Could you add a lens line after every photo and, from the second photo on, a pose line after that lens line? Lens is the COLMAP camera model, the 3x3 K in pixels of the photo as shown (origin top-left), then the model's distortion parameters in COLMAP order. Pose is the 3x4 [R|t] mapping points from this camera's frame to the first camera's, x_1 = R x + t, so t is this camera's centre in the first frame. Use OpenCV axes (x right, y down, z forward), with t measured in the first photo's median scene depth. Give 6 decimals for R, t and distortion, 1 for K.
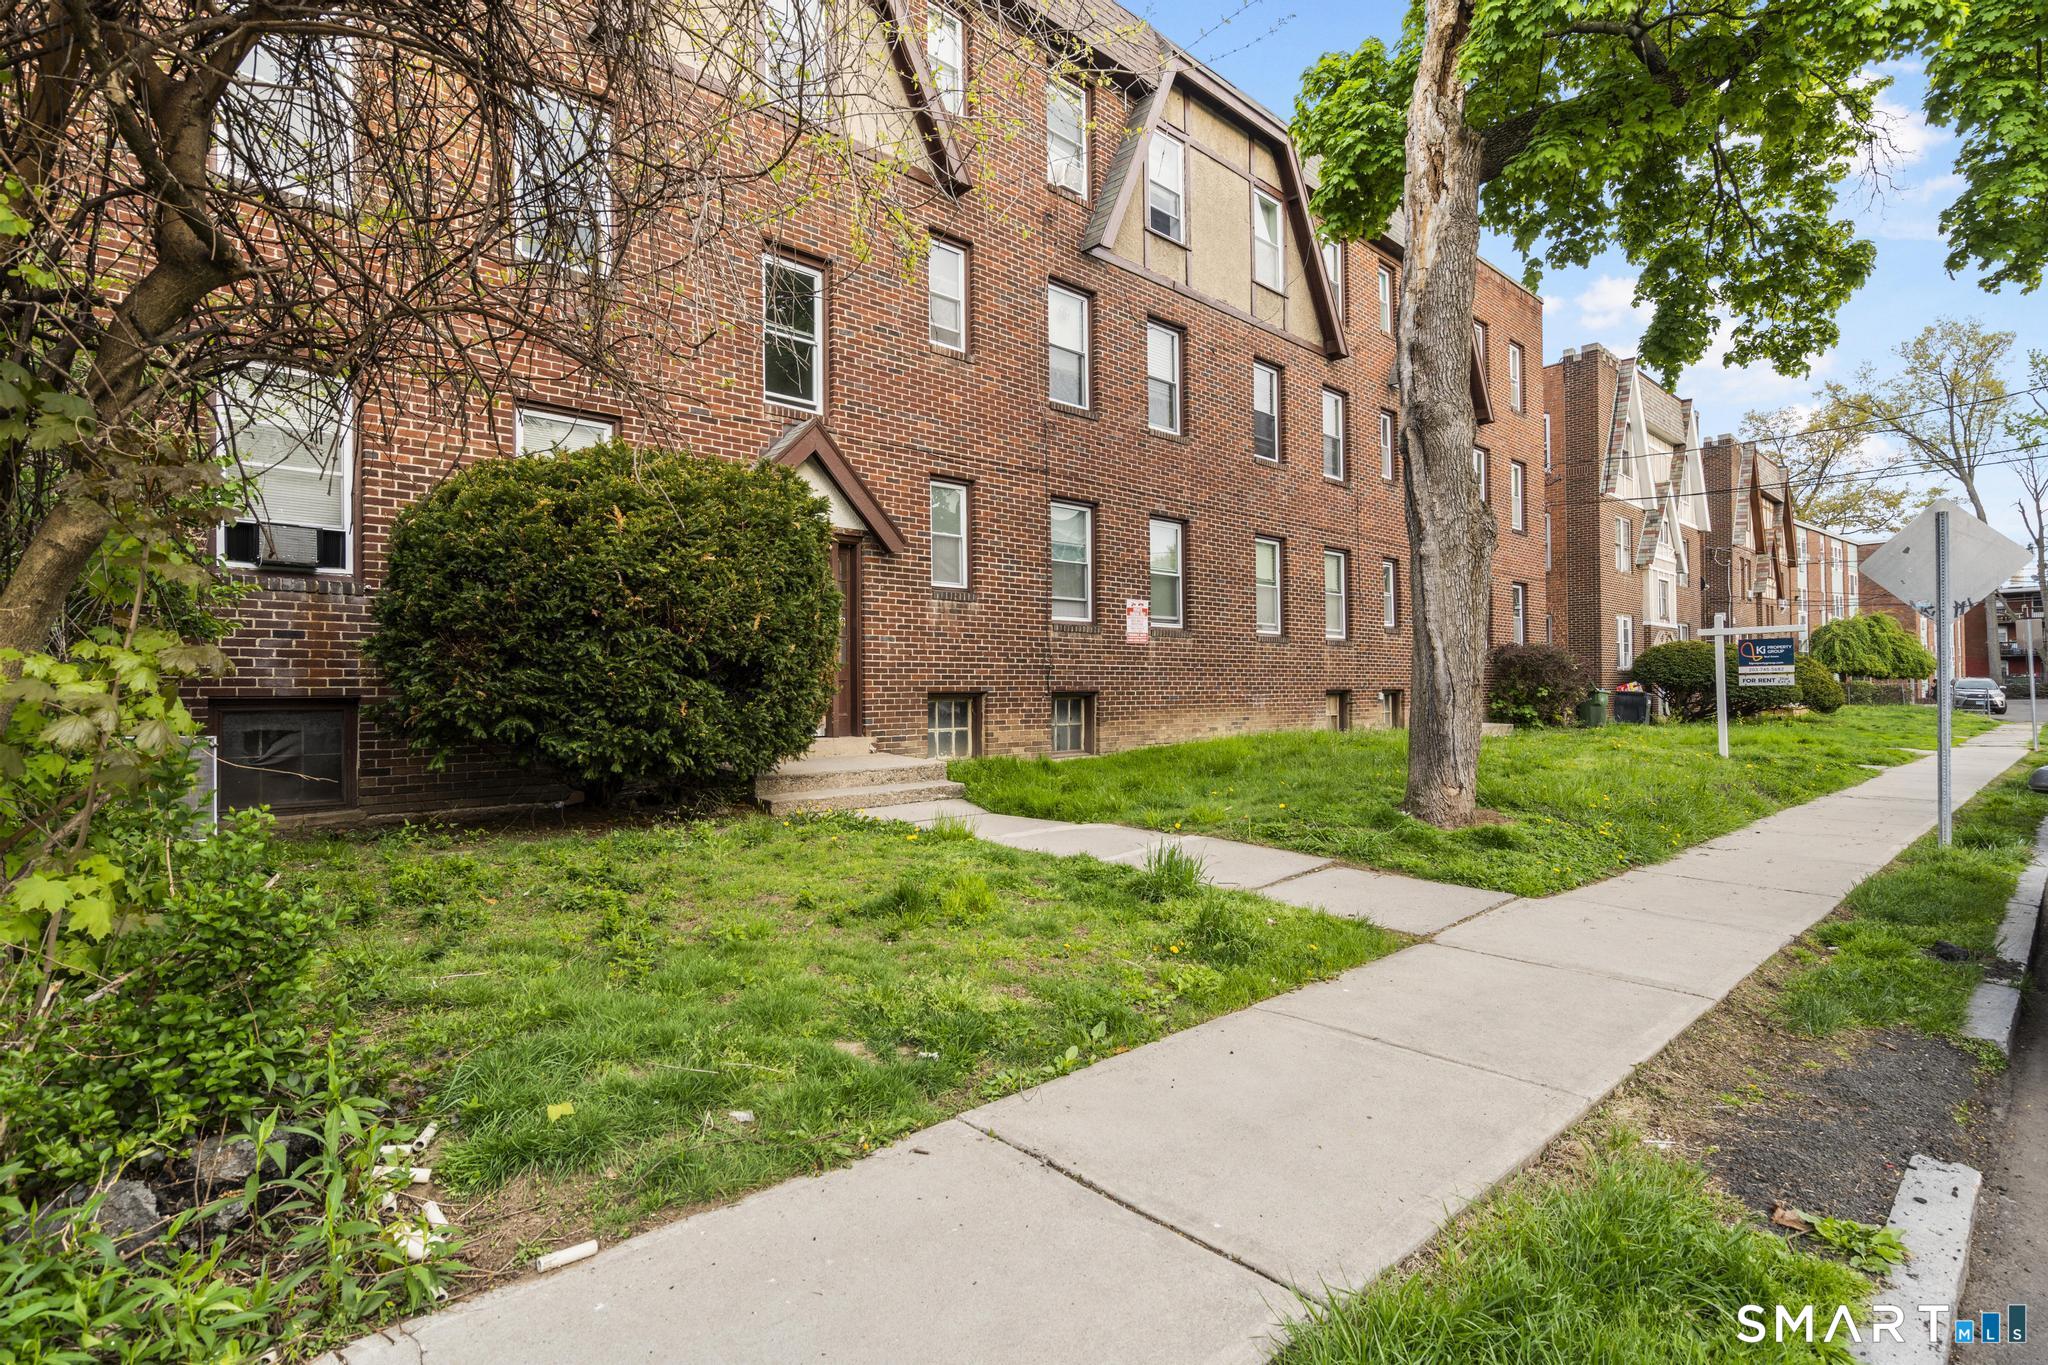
lens RADIAL K [[1080.3, 0, 1035.0], [0, 1080.3, 687.8], [0, 0, 1]] dist [0.004763, 0.001646]
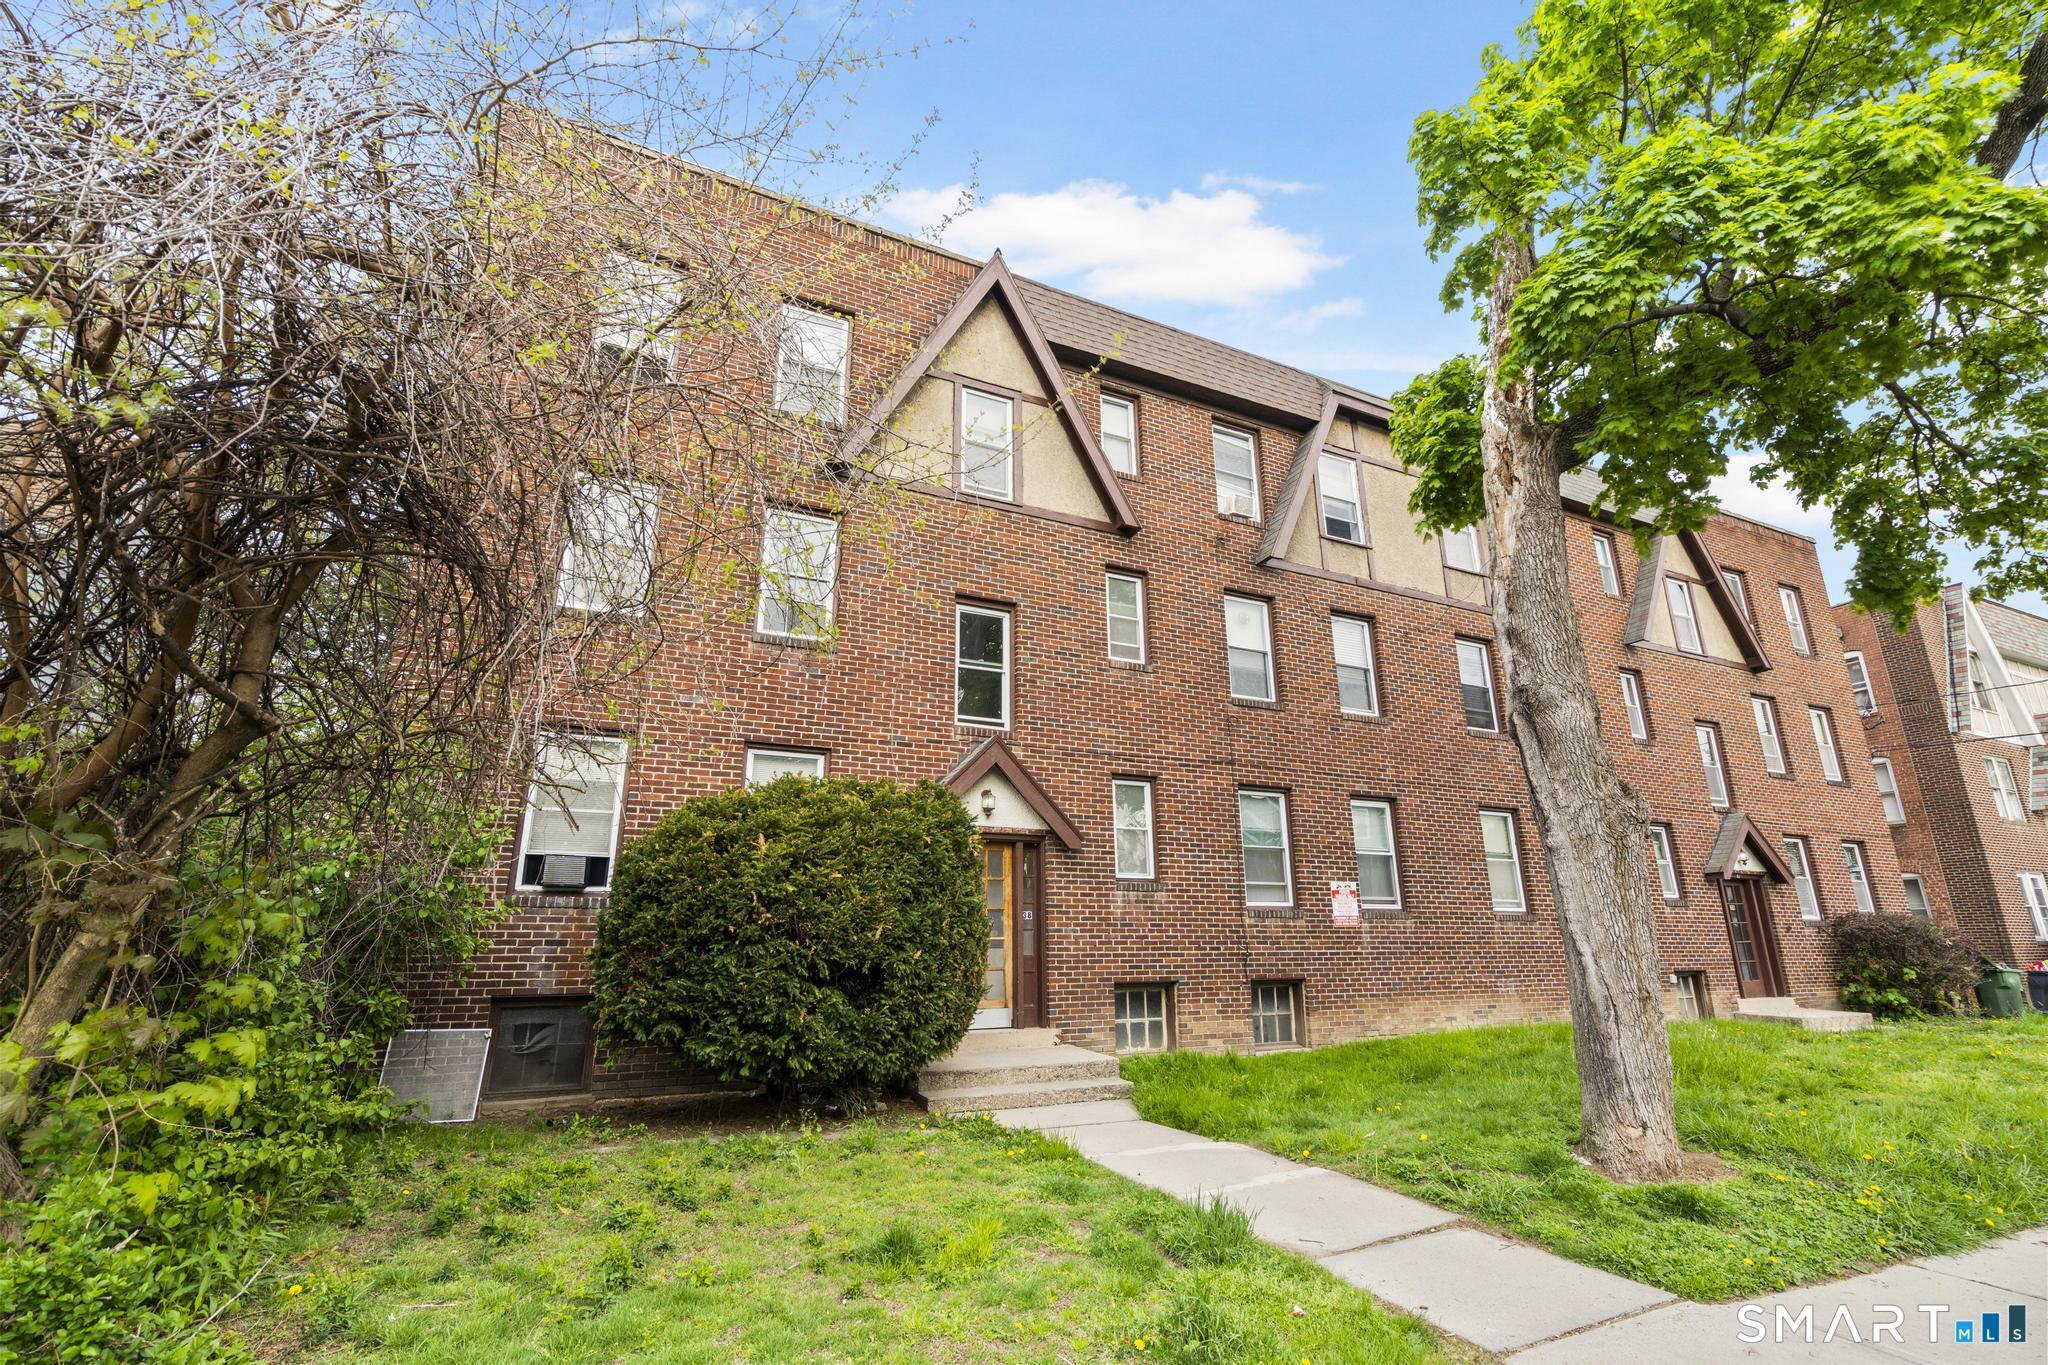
lens RADIAL K [[973.1, 0, 1025.0], [0, 973.1, 671.1], [0, 0, 1]] dist [0.000936, 0.001747]
pose [[0.945018, -0.091902, -0.313838, 0.139793], [0.002642, 0.961812, -0.273697, -0.027849], [0.327007, 0.257819, 0.909173, 0.045089]]
